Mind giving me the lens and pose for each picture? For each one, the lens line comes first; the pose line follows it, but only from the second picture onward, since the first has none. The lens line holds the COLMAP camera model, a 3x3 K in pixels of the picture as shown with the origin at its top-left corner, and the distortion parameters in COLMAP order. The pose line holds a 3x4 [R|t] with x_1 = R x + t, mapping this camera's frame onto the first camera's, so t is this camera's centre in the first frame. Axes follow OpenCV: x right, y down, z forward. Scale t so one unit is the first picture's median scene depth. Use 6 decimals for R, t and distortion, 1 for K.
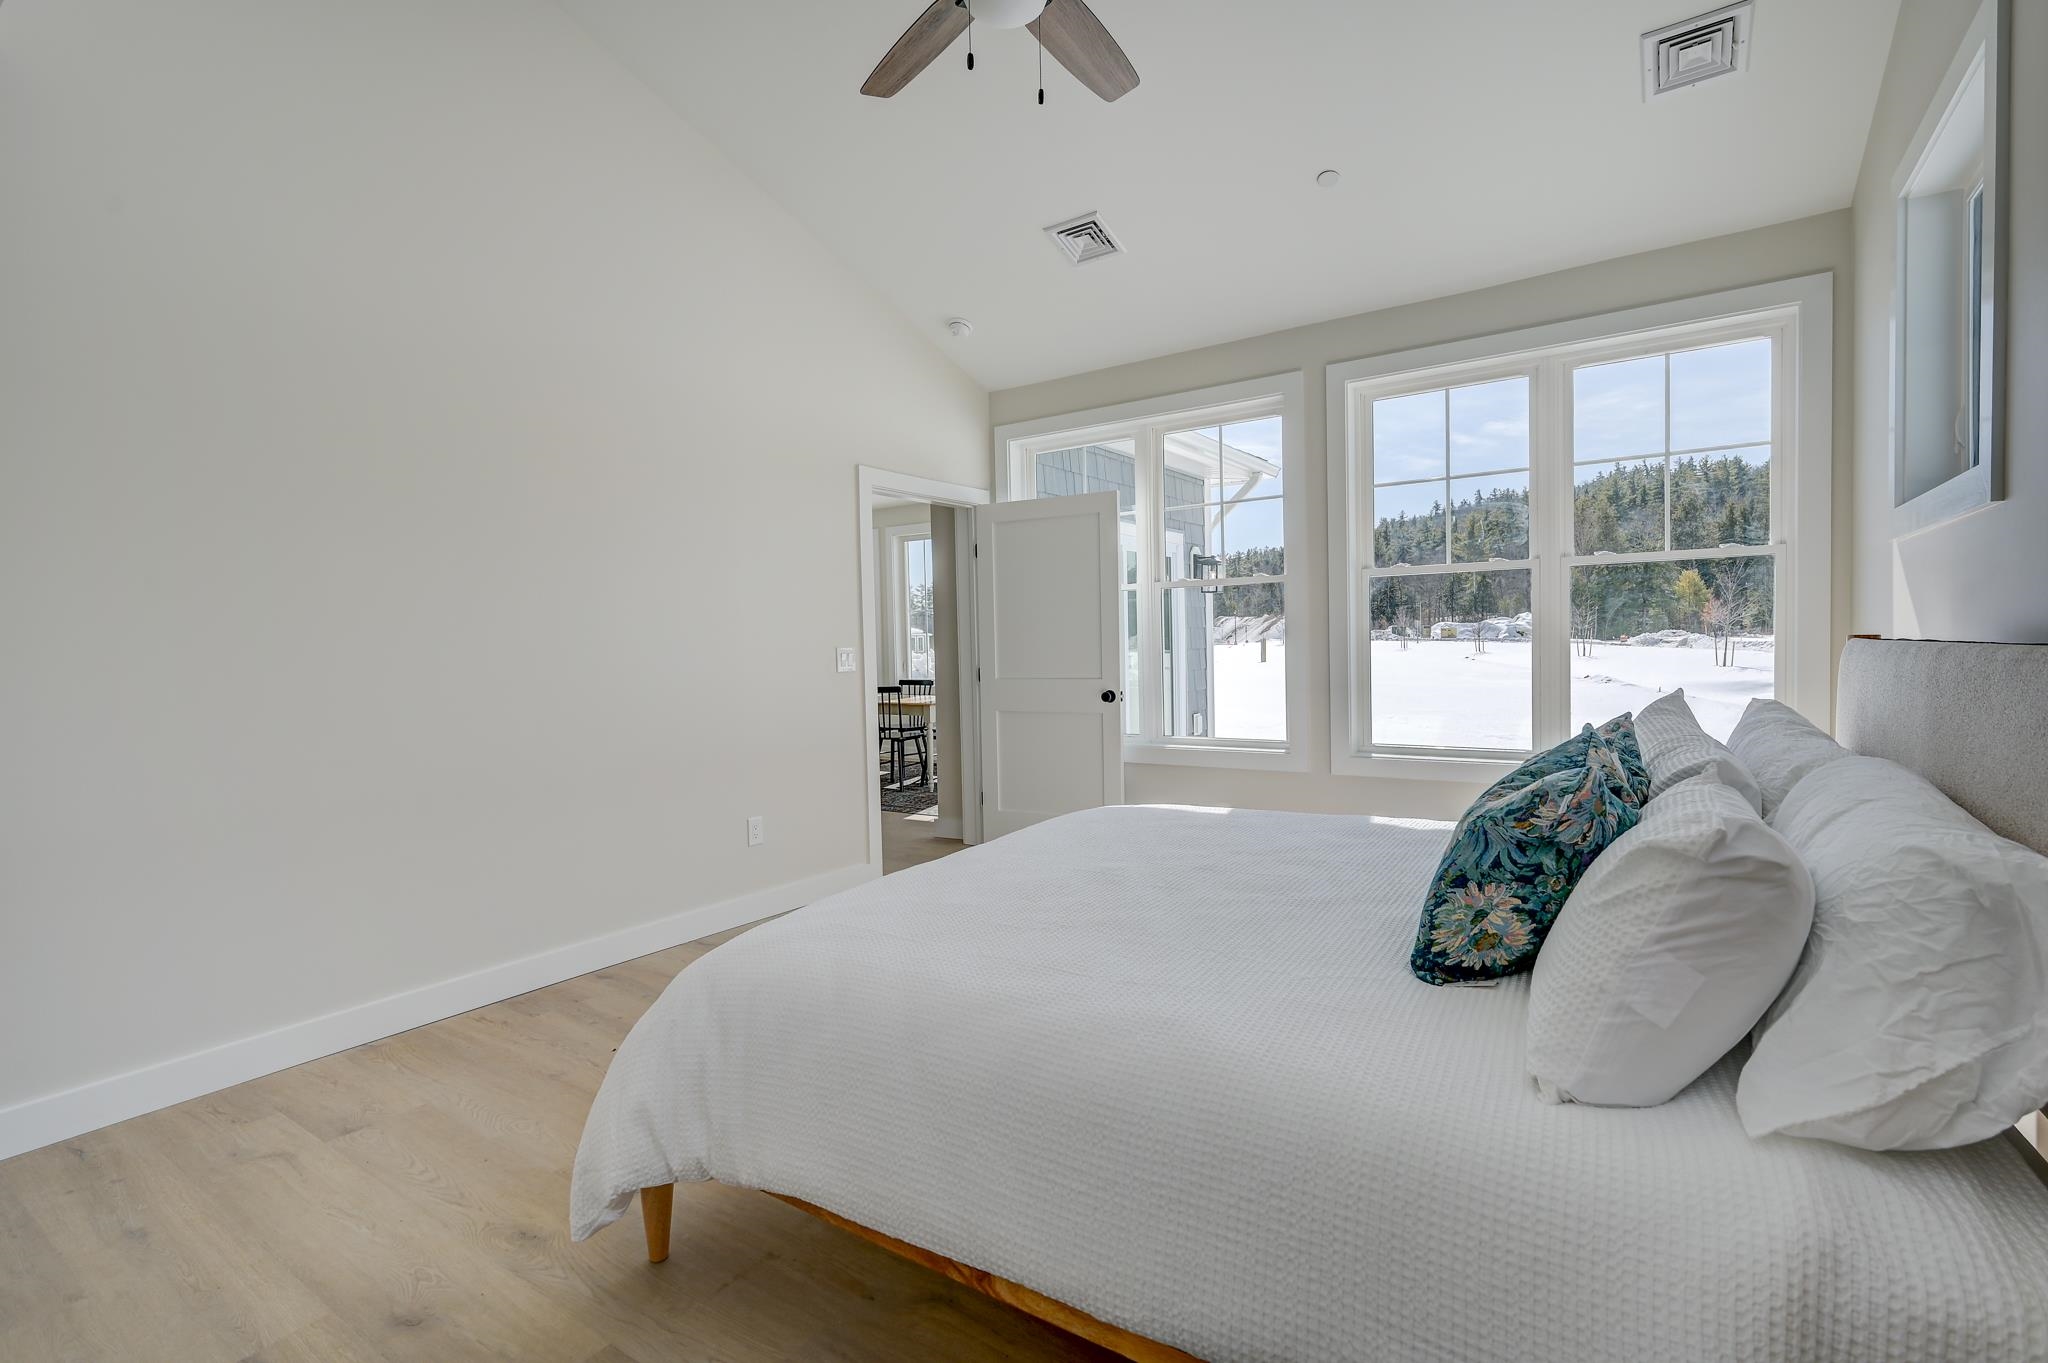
lens RADIAL K [[914.2, 0, 1019.2], [0, 914.2, 673.7], [0, 0, 1]] dist [0.000191, 0.000813]
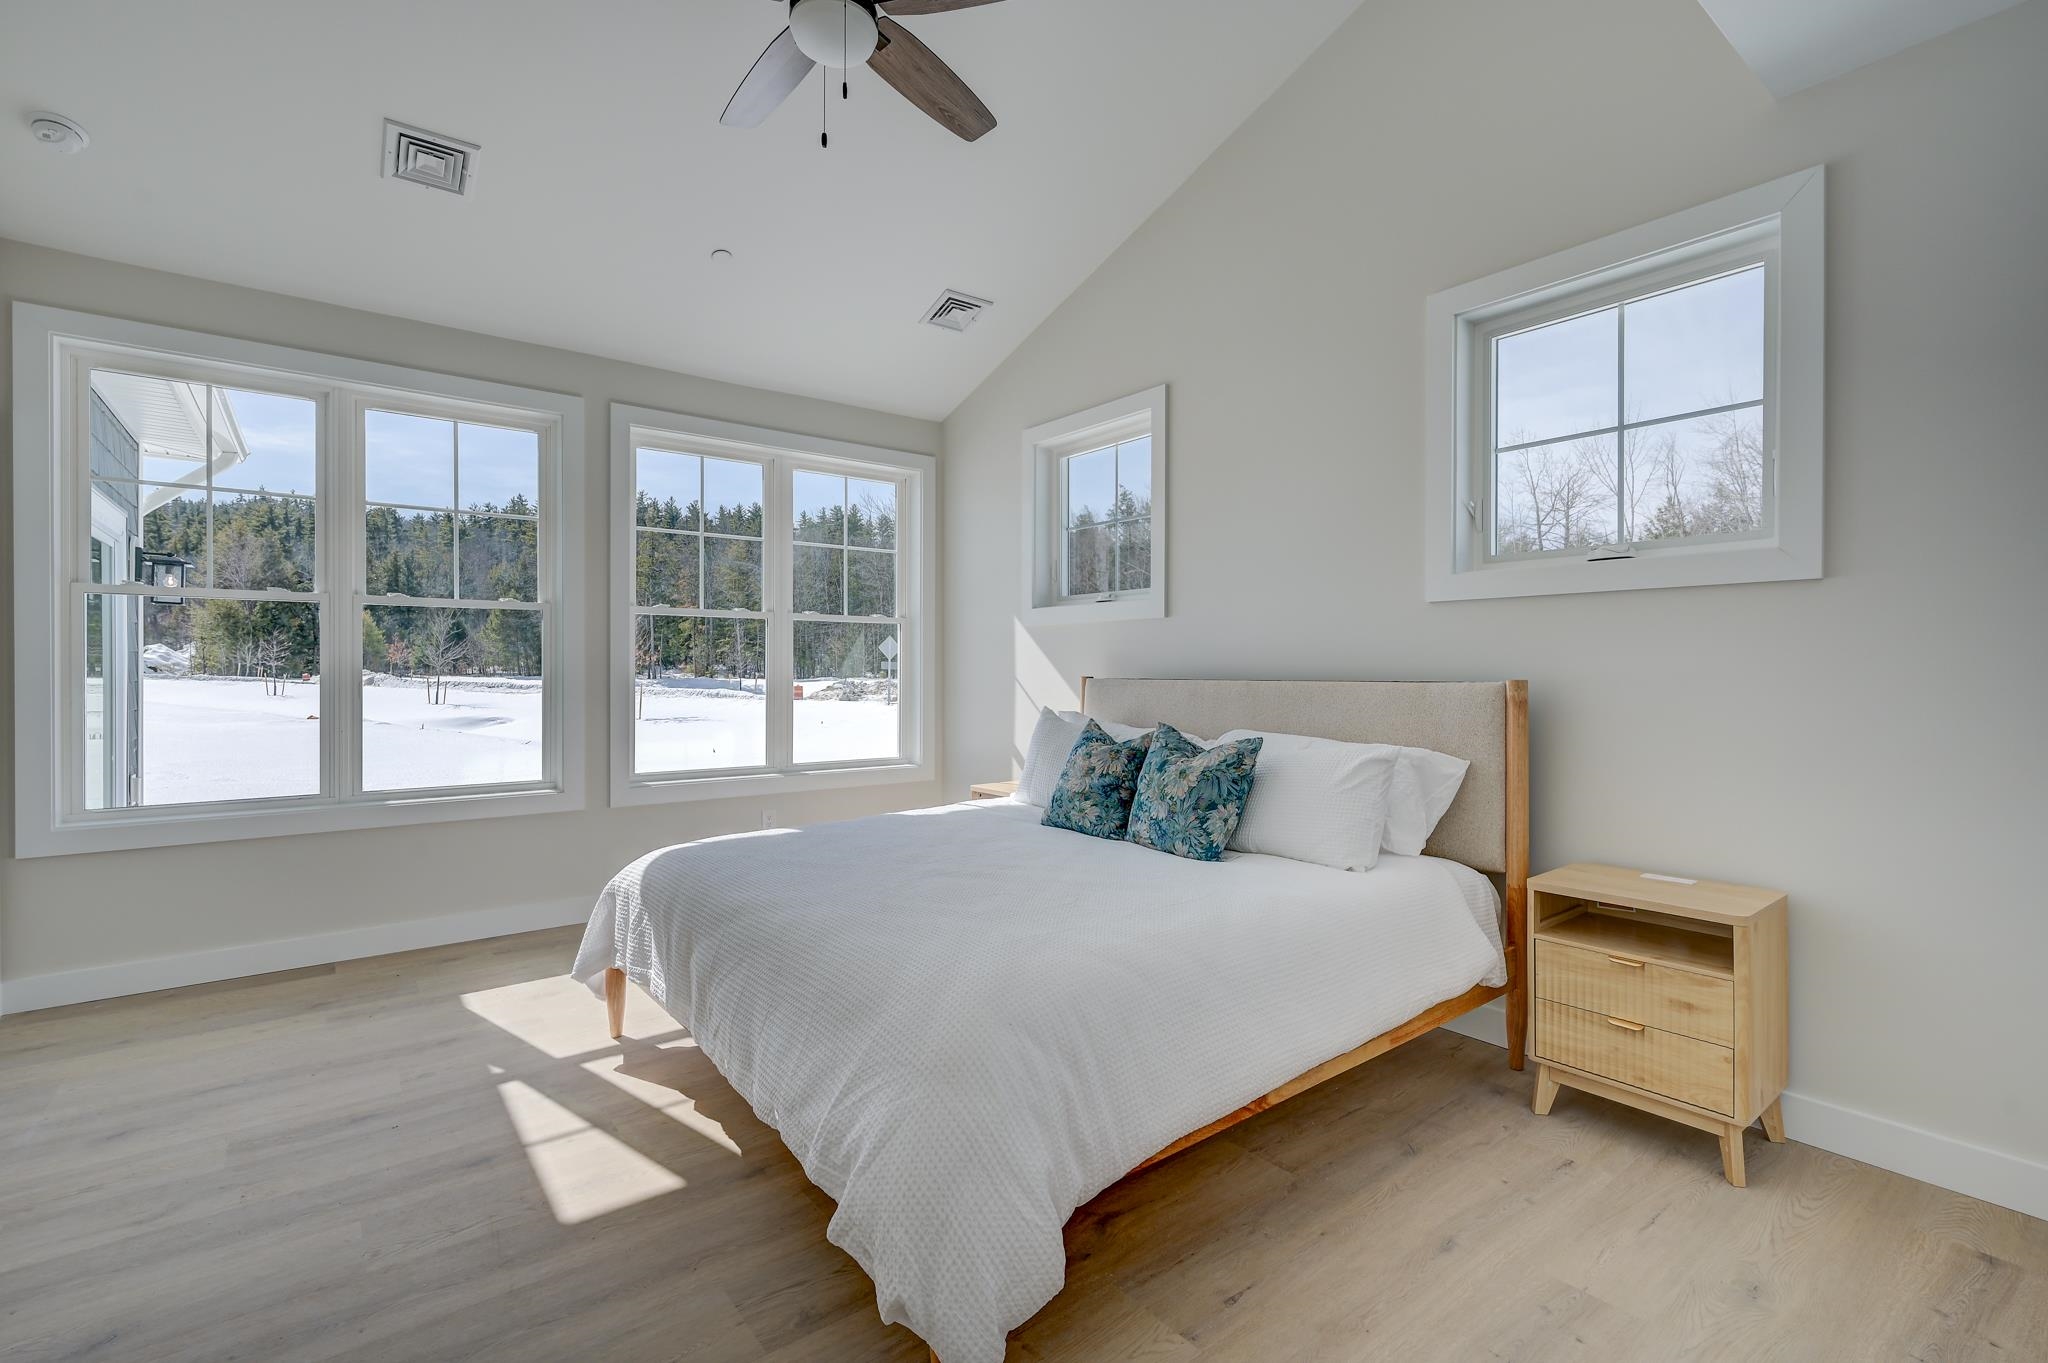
lens RADIAL K [[914.2, 0, 1019.2], [0, 914.2, 673.7], [0, 0, 1]] dist [0.000191, 0.000813]
pose [[0.304417, 0.016466, 0.952397, -0.466570], [0.024702, 0.999378, -0.025173, -0.001544], [-0.952219, 0.031189, 0.303821, 0.265962]]
